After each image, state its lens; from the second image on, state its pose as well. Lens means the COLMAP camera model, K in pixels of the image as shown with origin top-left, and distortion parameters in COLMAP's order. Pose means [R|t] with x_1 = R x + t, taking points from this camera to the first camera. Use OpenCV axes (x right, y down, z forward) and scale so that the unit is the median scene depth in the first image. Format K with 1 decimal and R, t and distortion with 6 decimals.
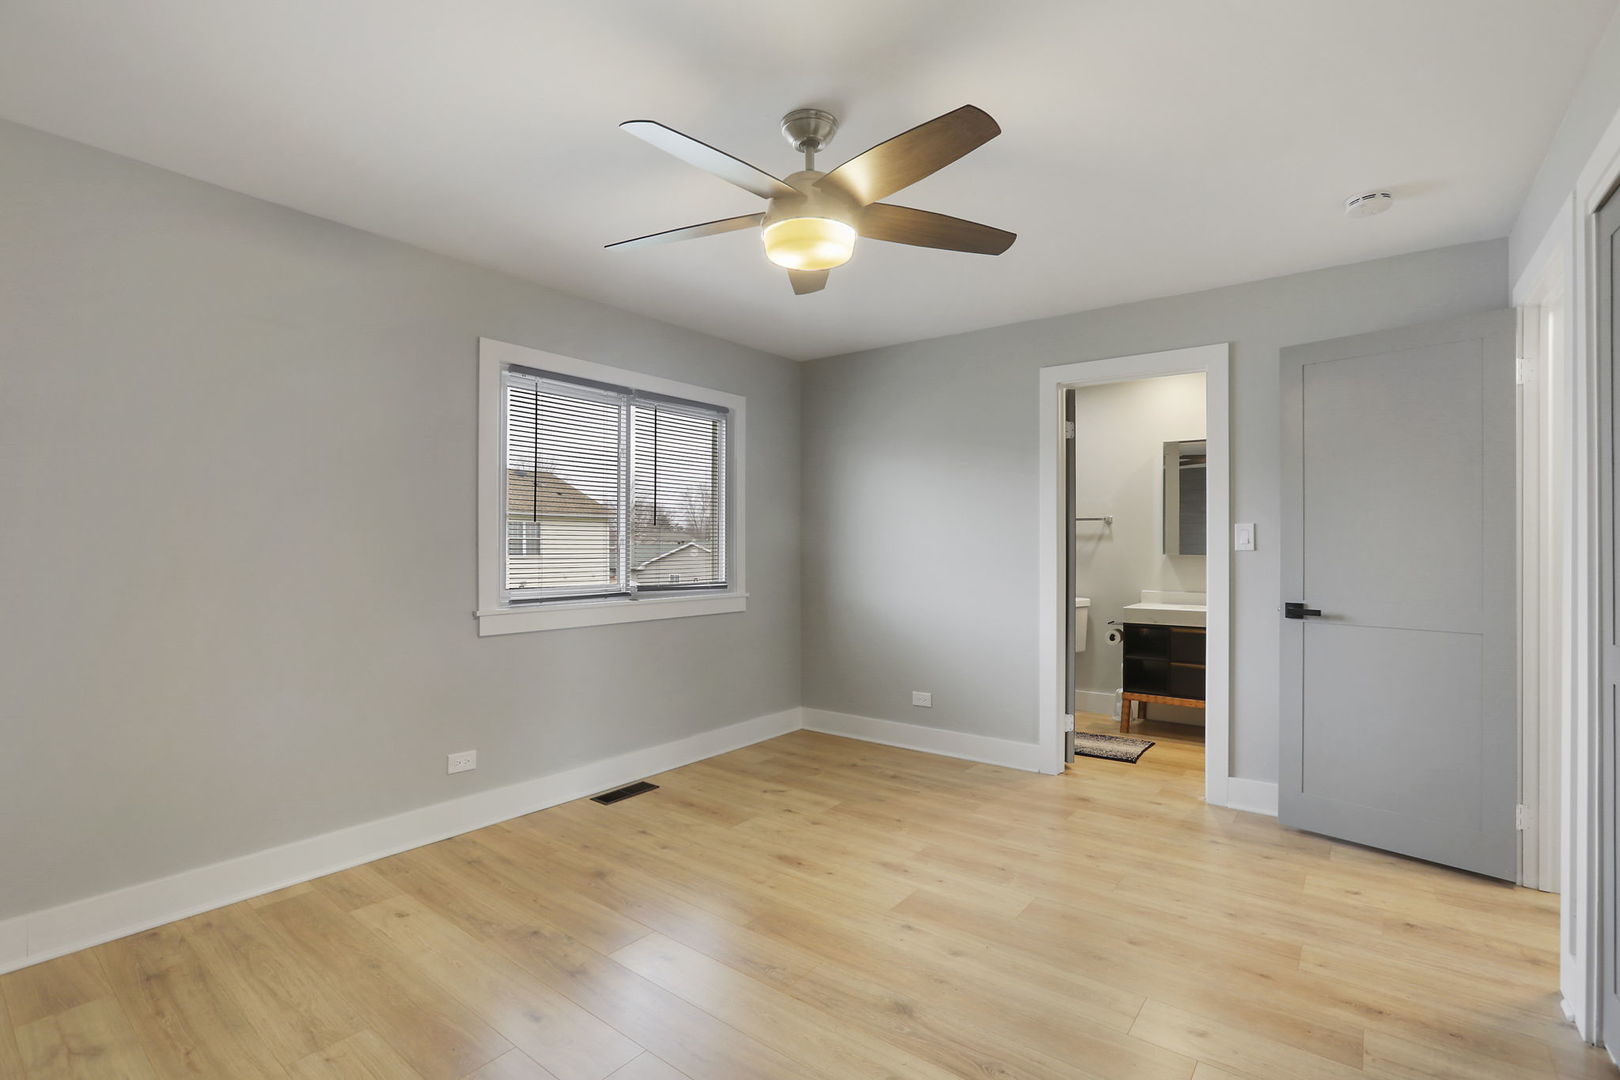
lens RADIAL K [[769.4, 0, 816.6], [0, 769.4, 543.1], [0, 0, 1]] dist [-0.033287, 0.009246]
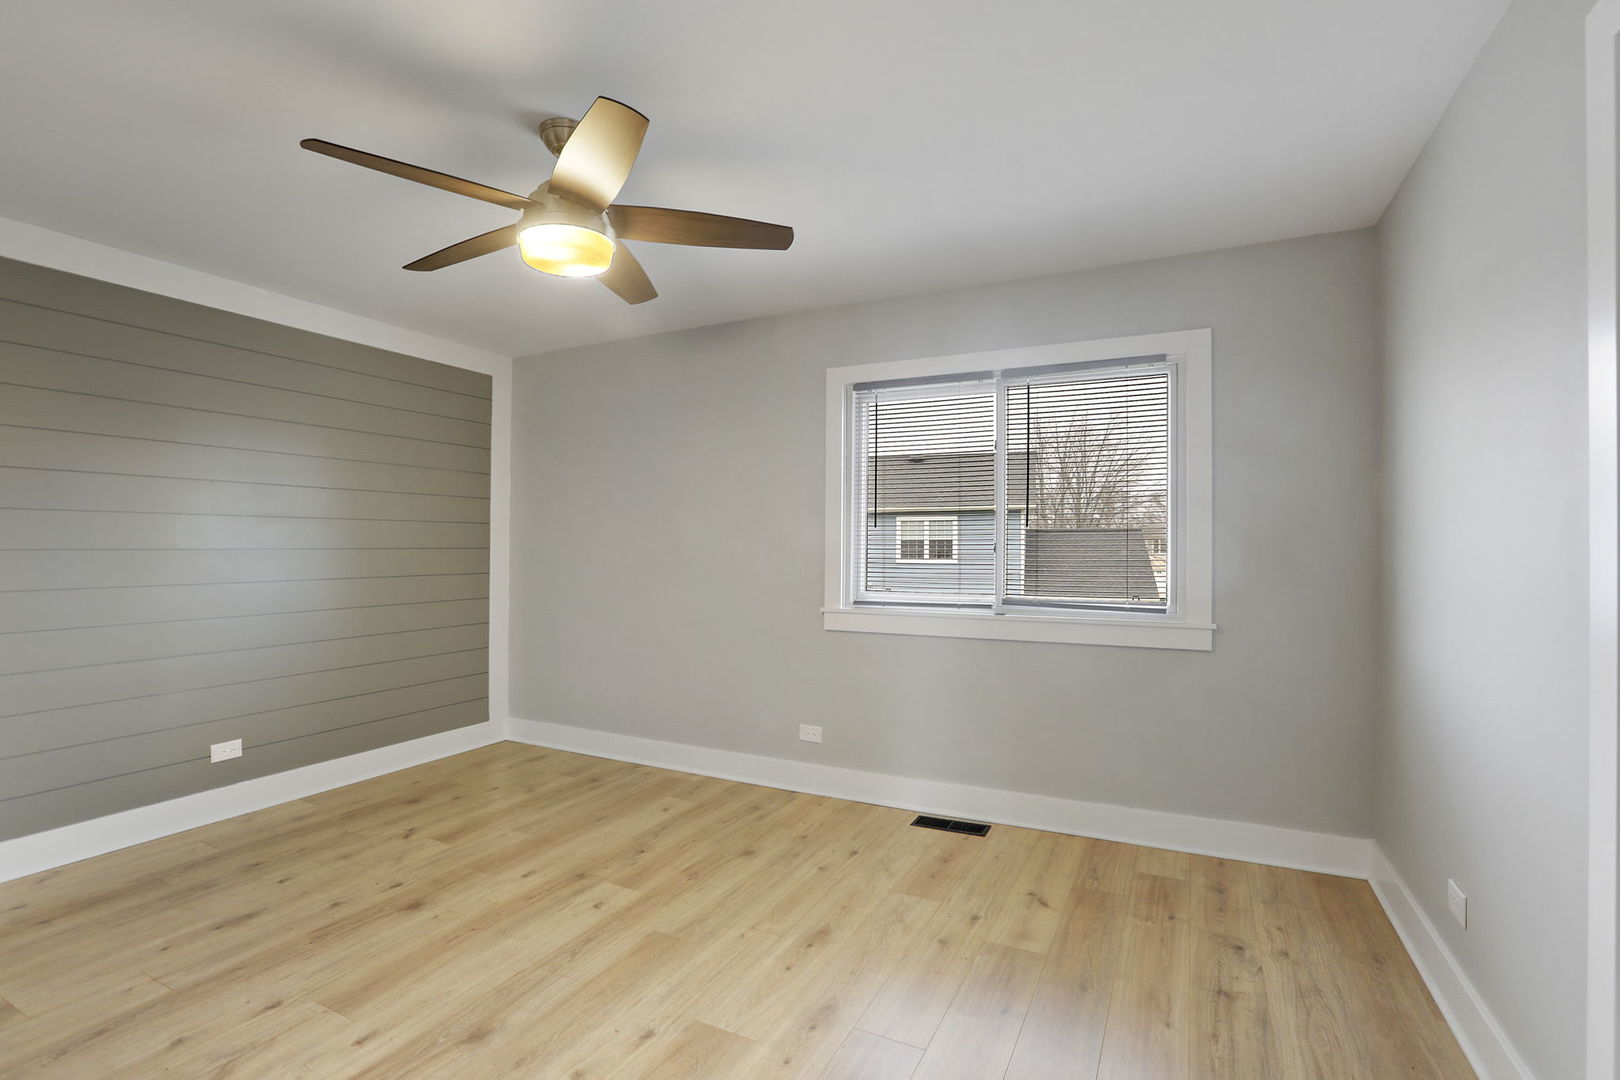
lens RADIAL K [[769.4, 0, 803.9], [0, 769.4, 539.1], [0, 0, 1]] dist [-0.033287, 0.009246]
pose [[0.143437, -0.019137, -0.989474, 0.705475], [0.005318, 0.999813, -0.018566, 0.008212], [0.989645, -0.002599, 0.143512, 0.802409]]
